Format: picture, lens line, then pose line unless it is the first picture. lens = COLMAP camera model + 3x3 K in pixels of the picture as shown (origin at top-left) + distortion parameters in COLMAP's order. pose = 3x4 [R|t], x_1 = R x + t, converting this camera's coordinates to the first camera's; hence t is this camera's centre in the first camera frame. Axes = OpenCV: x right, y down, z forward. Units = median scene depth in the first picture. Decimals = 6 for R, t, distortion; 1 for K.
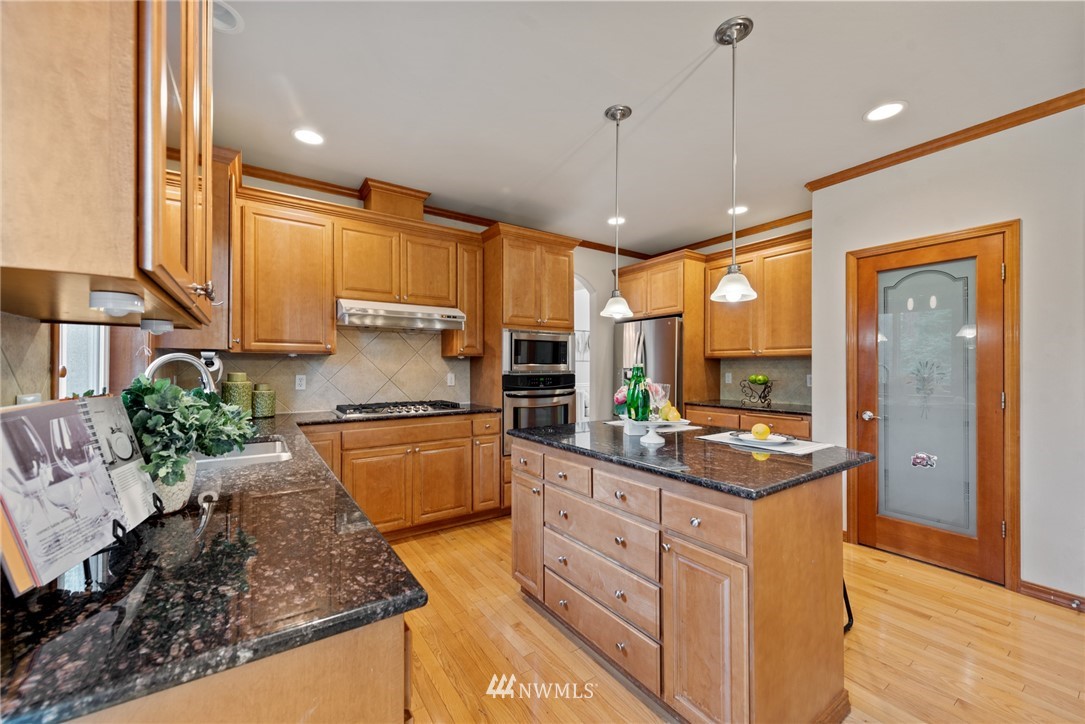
lens RADIAL K [[422.1, 0, 539.5], [0, 422.1, 364.6], [0, 0, 1]] dist [0.006713, -0.000207]
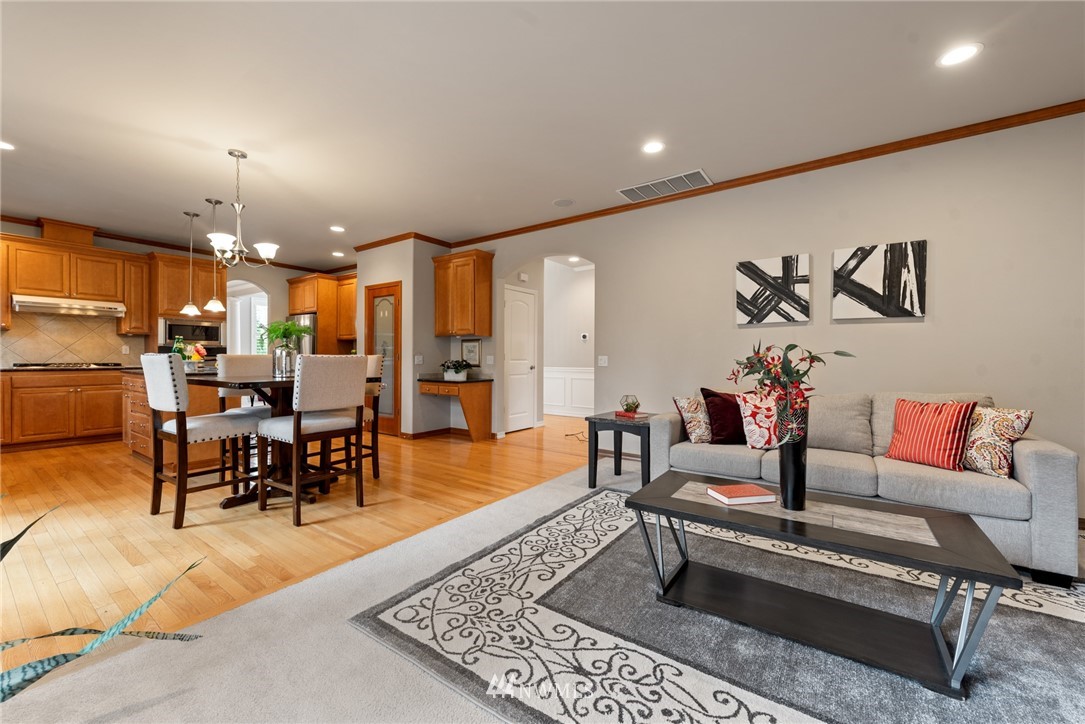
lens RADIAL K [[424.9, 0, 539.3], [0, 424.9, 358.5], [0, 0, 1]] dist [0.000839, 0.000091]
pose [[0.935138, 0.004938, 0.354248, 0.683311], [-0.007798, 0.999947, 0.006648, 0.048706], [-0.354197, -0.008979, 0.935128, -1.006243]]
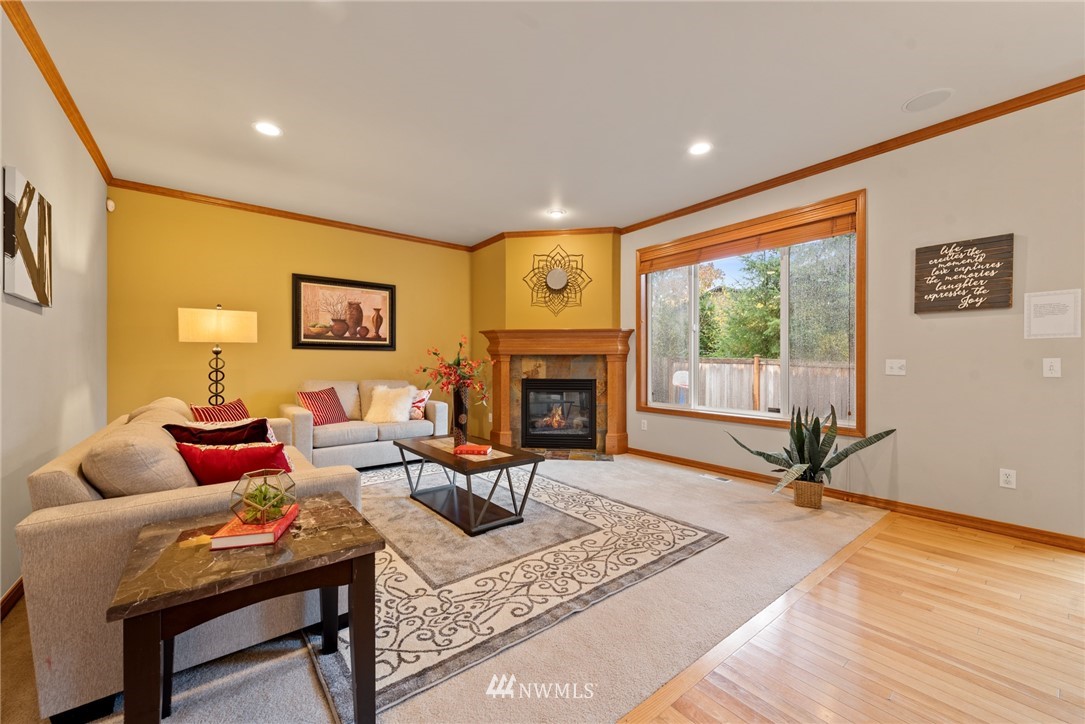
lens RADIAL K [[422.1, 0, 539.5], [0, 422.1, 364.6], [0, 0, 1]] dist [0.006713, -0.000207]
pose [[-0.997114, 0.005792, -0.075695, 1.032810], [0.005851, 0.999983, -0.000559, 0.050154], [0.075690, -0.001000, -0.997131, 0.226628]]
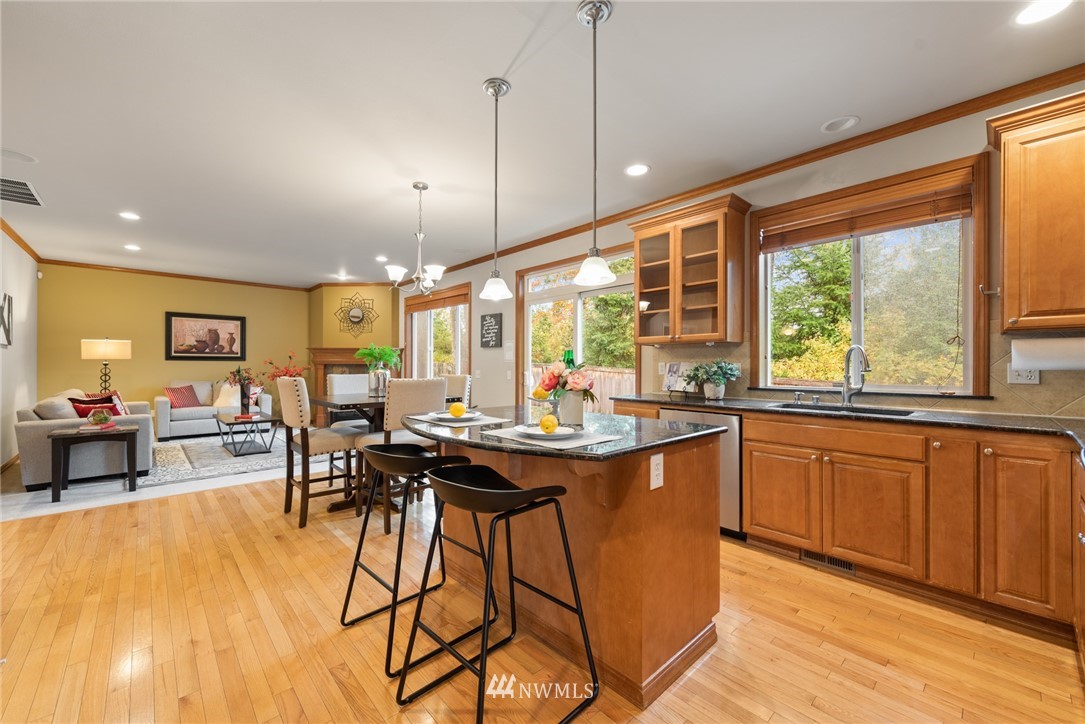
lens RADIAL K [[432.6, 0, 543.8], [0, 432.6, 366.3], [0, 0, 1]] dist [0.002181, 0.000157]
pose [[-0.987239, 0.000633, -0.159246, 0.263474], [0.000660, 1.000000, -0.000117, 0.027510], [0.159246, -0.000221, -0.987239, 1.169319]]
